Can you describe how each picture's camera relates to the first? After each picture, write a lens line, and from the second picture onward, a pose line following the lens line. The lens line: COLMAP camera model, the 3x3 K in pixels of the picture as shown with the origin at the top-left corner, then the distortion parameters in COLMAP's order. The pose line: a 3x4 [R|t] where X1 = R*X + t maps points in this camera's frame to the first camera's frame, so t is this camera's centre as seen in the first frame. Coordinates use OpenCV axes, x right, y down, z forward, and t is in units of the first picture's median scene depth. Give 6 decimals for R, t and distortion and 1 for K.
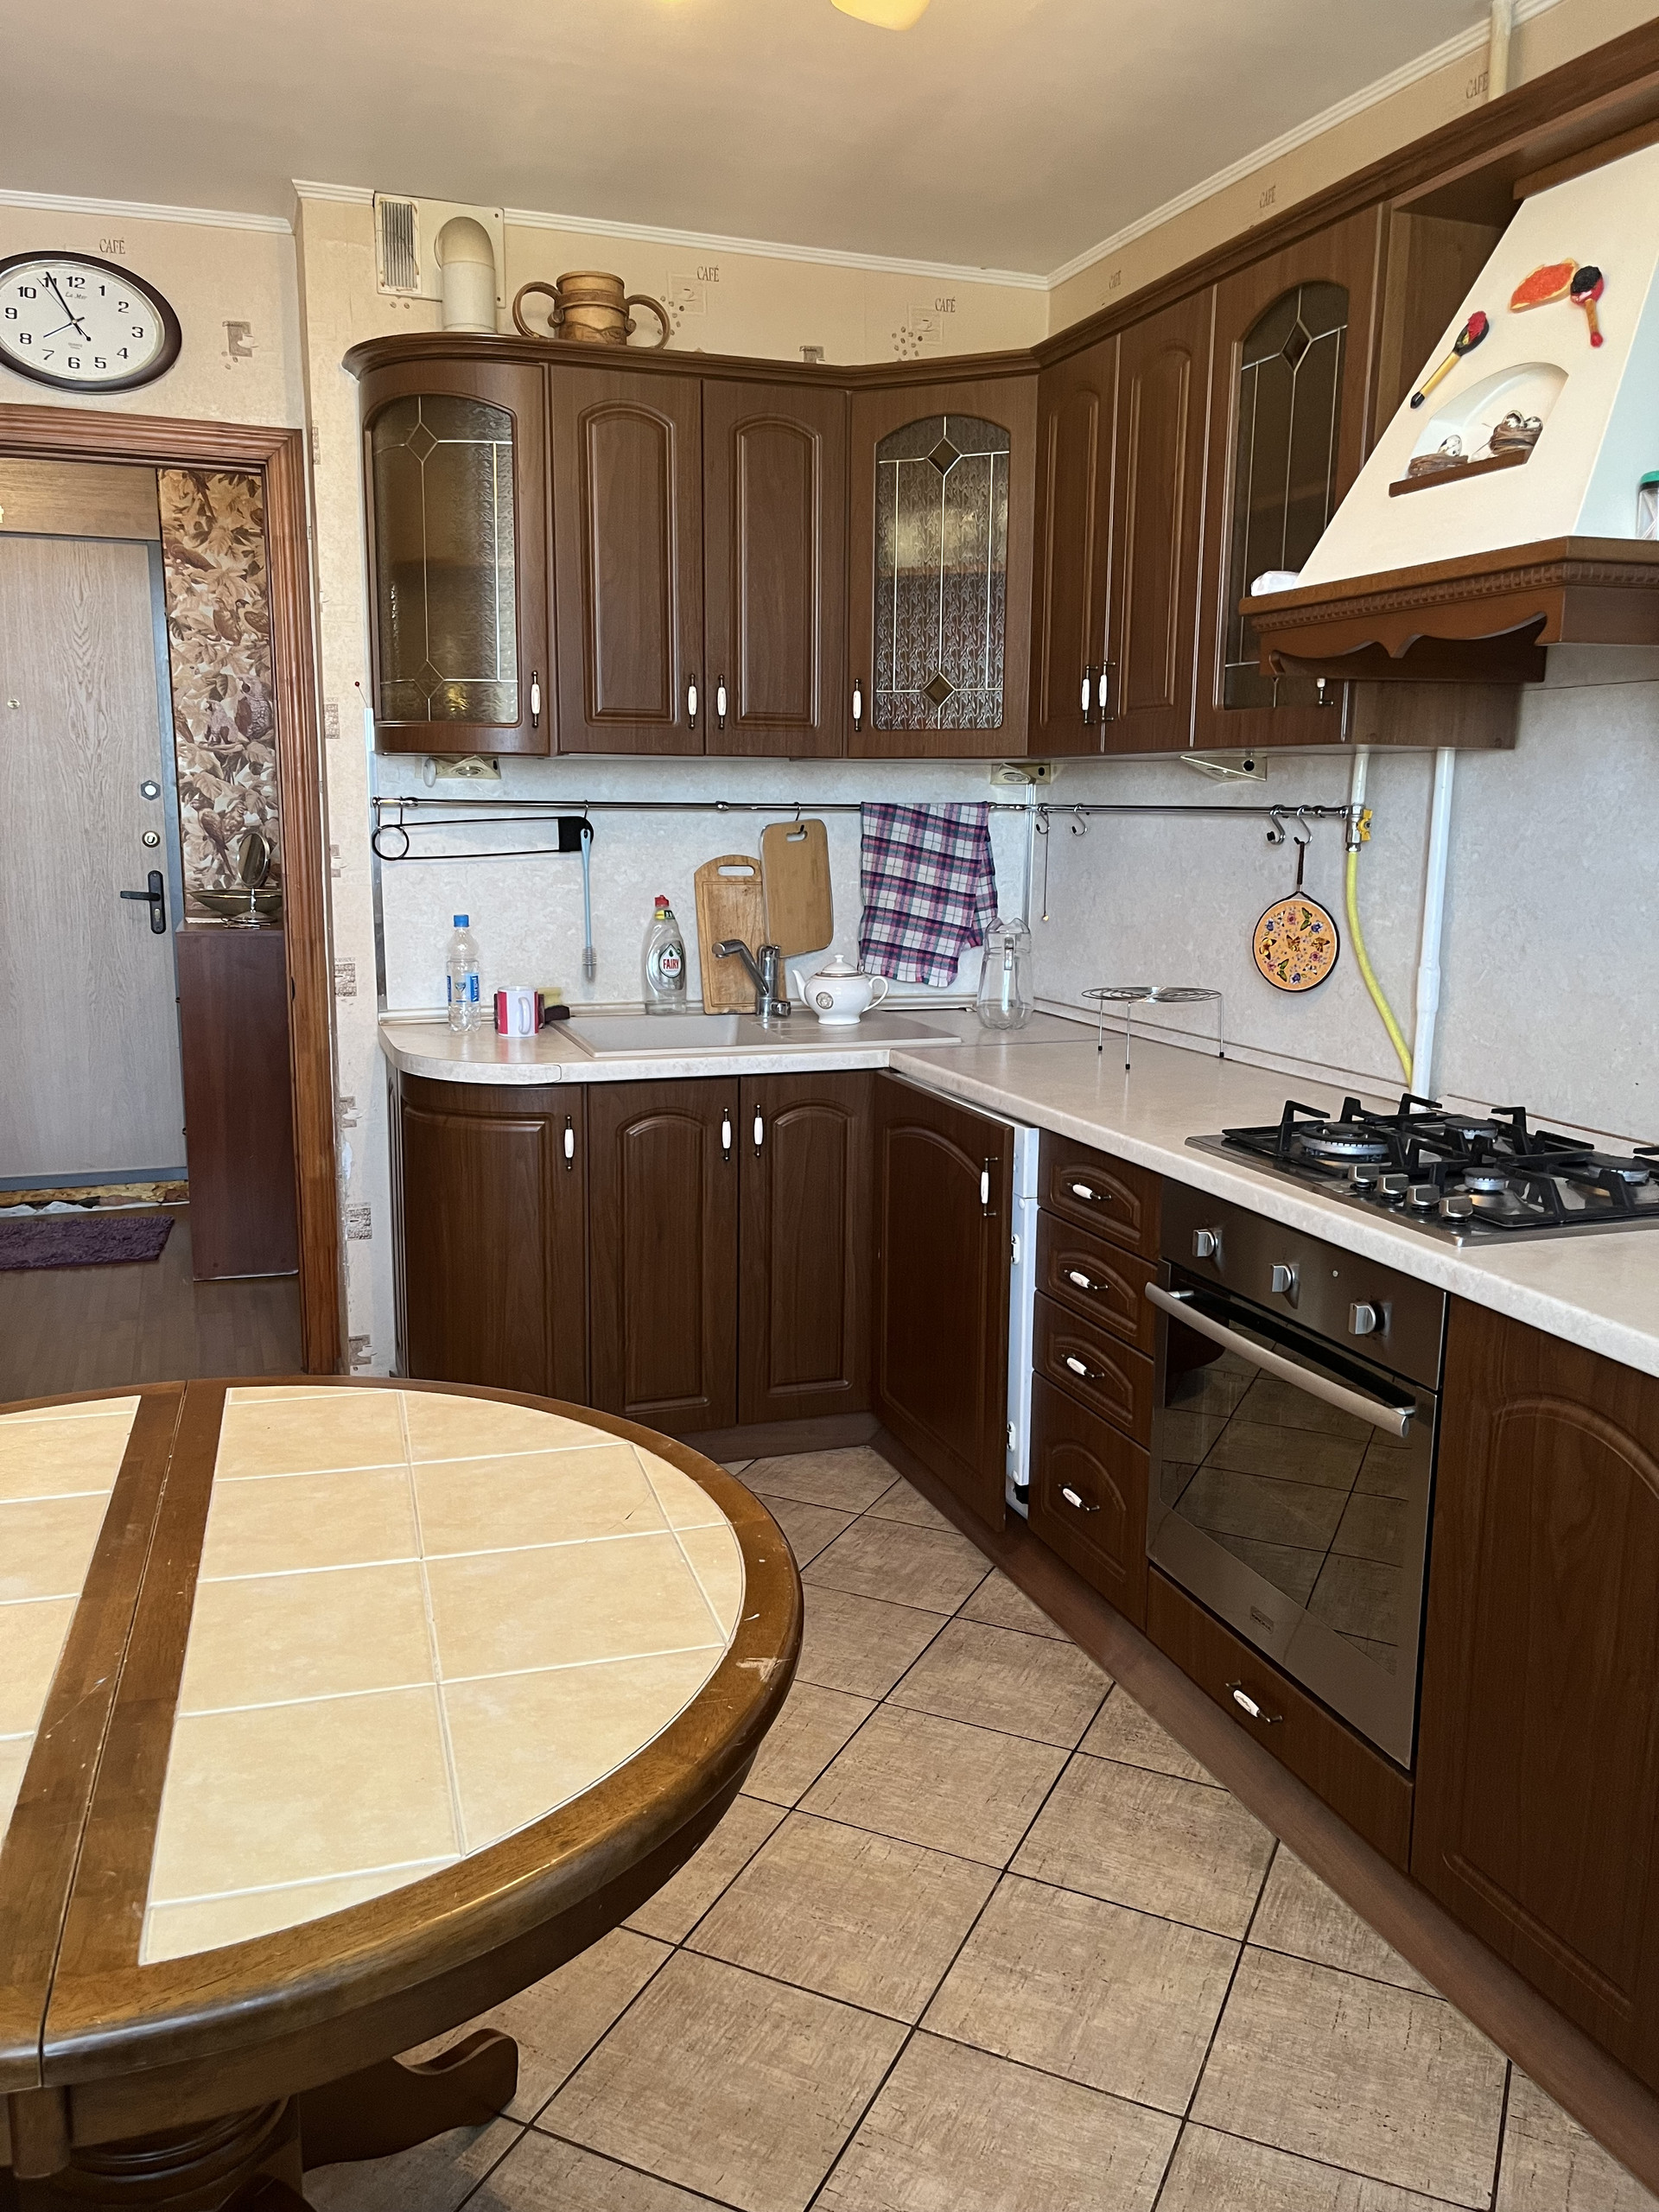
lens RADIAL K [[1630.2, 0, 831.0], [0, 1630.2, 1033.3], [0, 0, 1]] dist [0.055082, 0.000480]
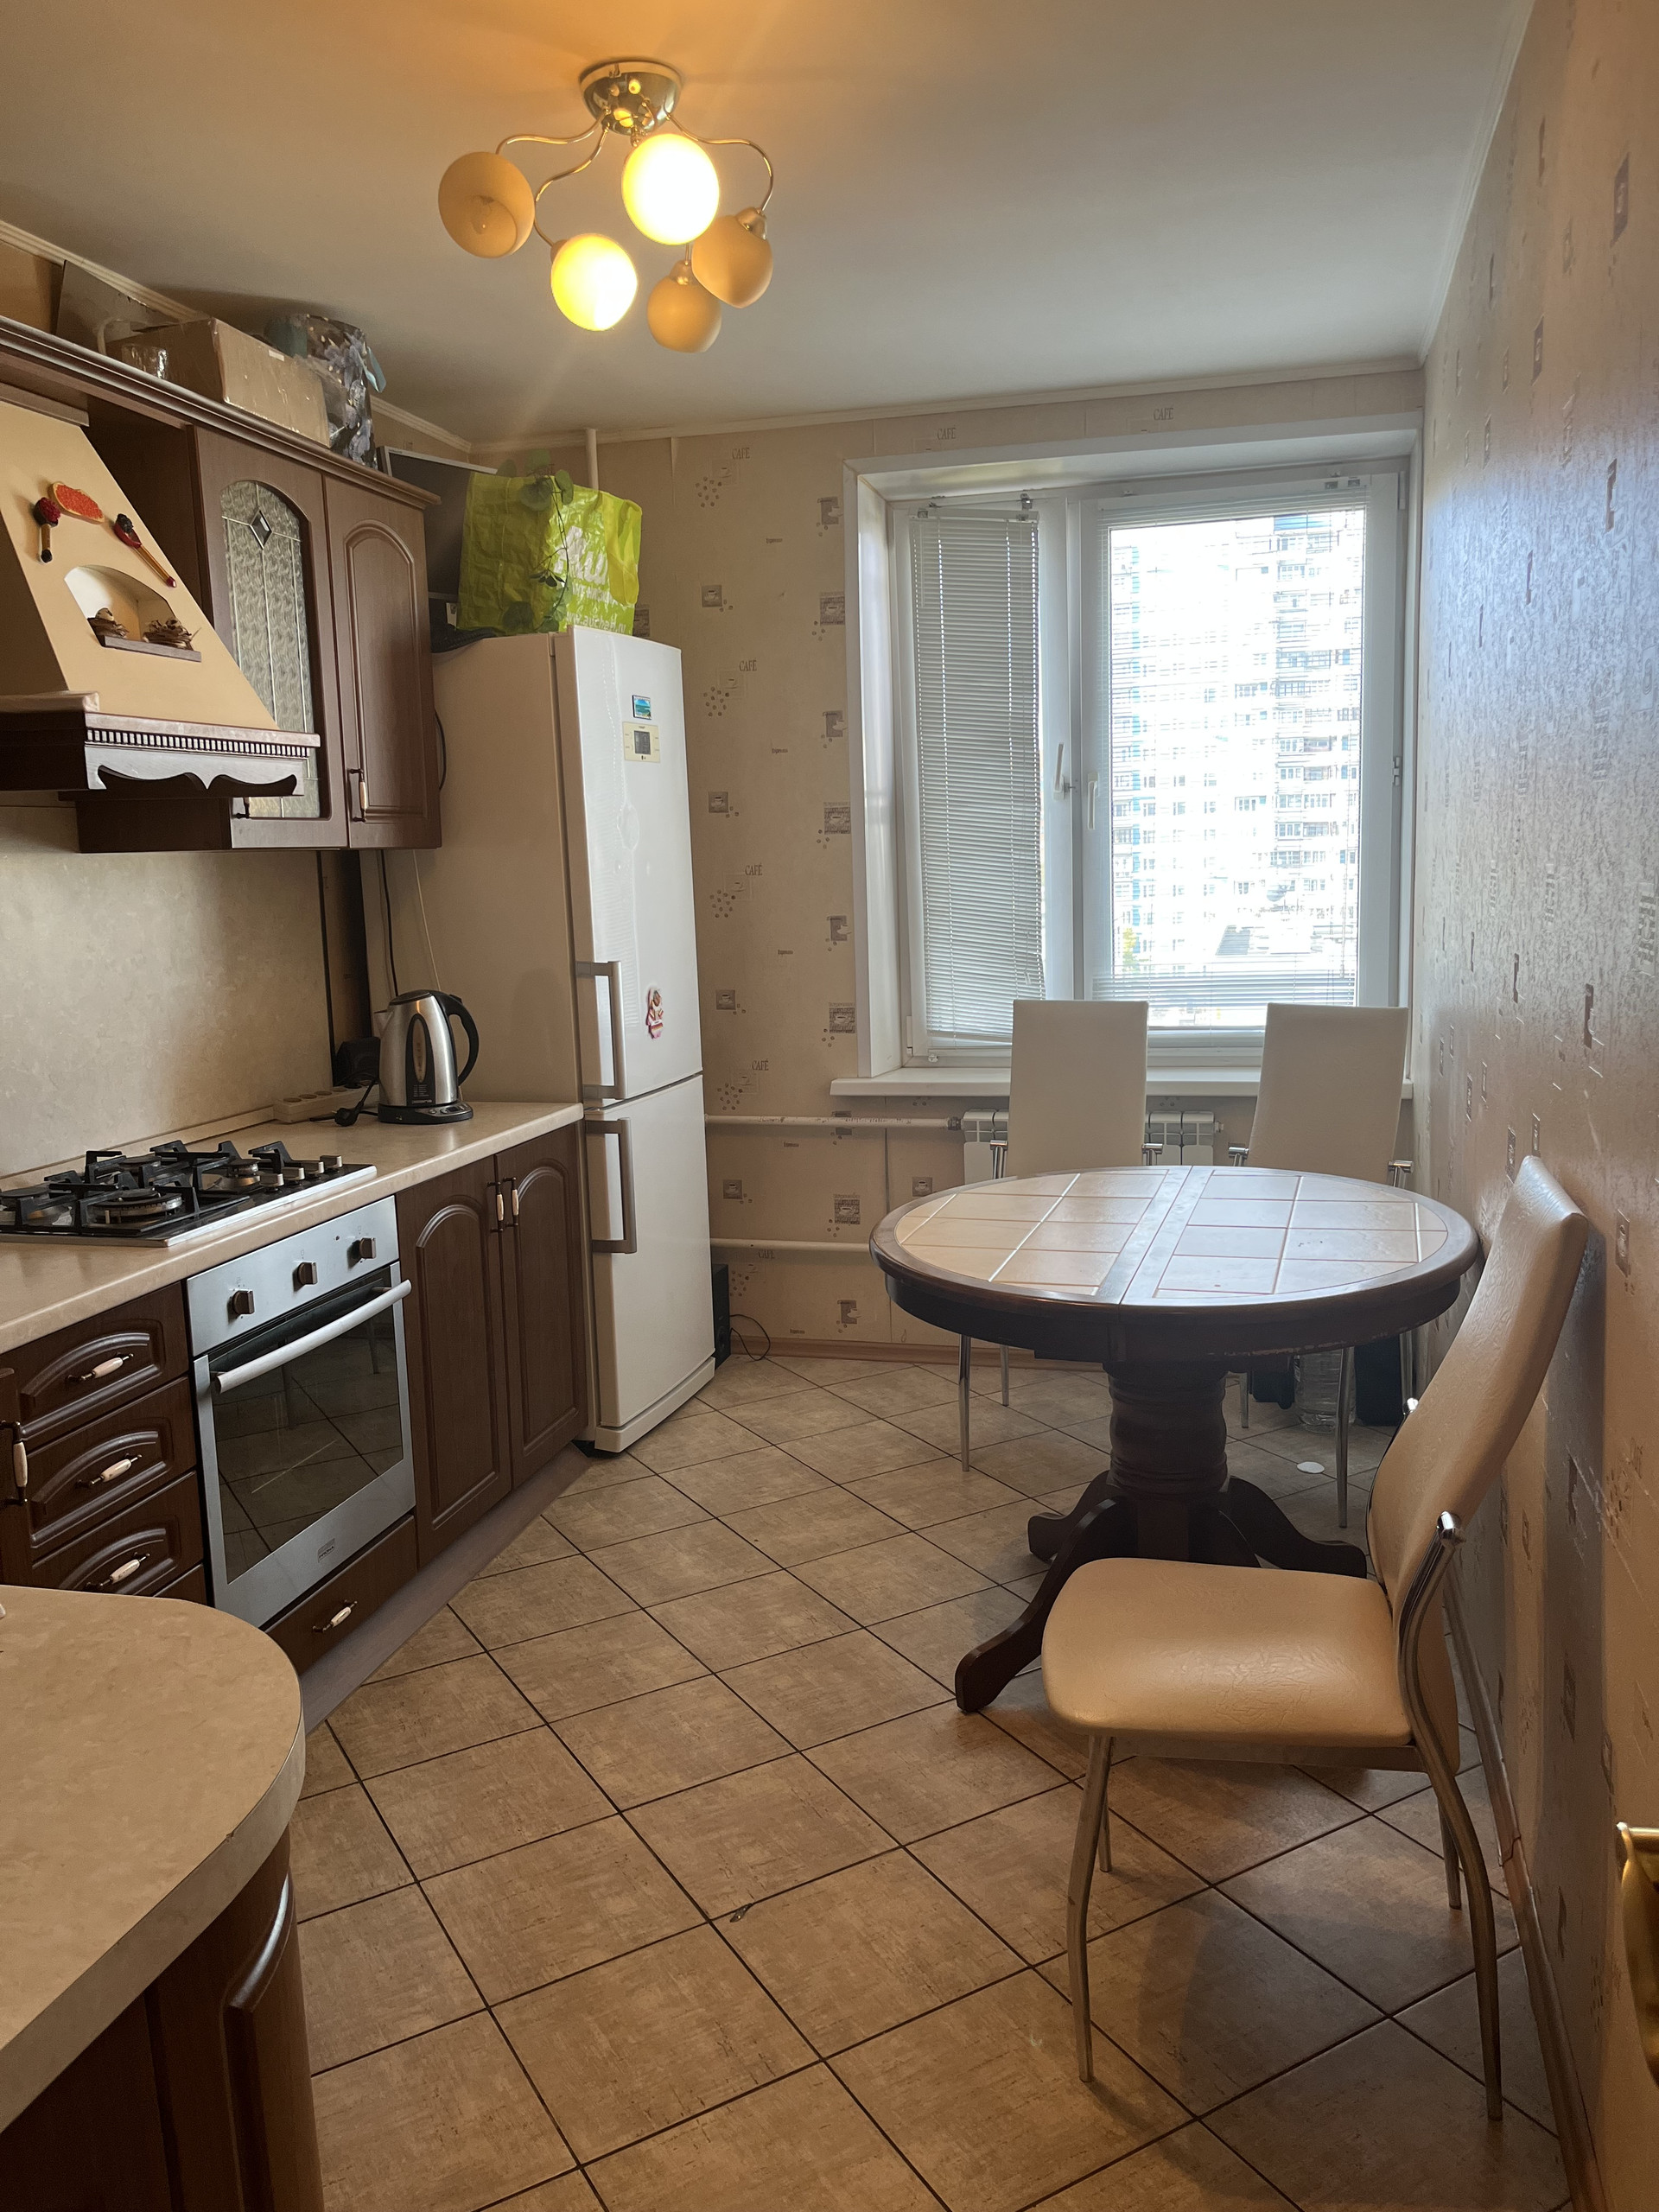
lens RADIAL K [[1618.5, 0, 829.5], [0, 1618.5, 1106.0], [0, 0, 1]] dist [0.006557, -0.000724]
pose [[-0.805348, -0.081286, 0.587203, -0.828334], [0.104801, 0.955429, 0.275994, -0.295870], [-0.583465, 0.283811, -0.760933, 1.820420]]
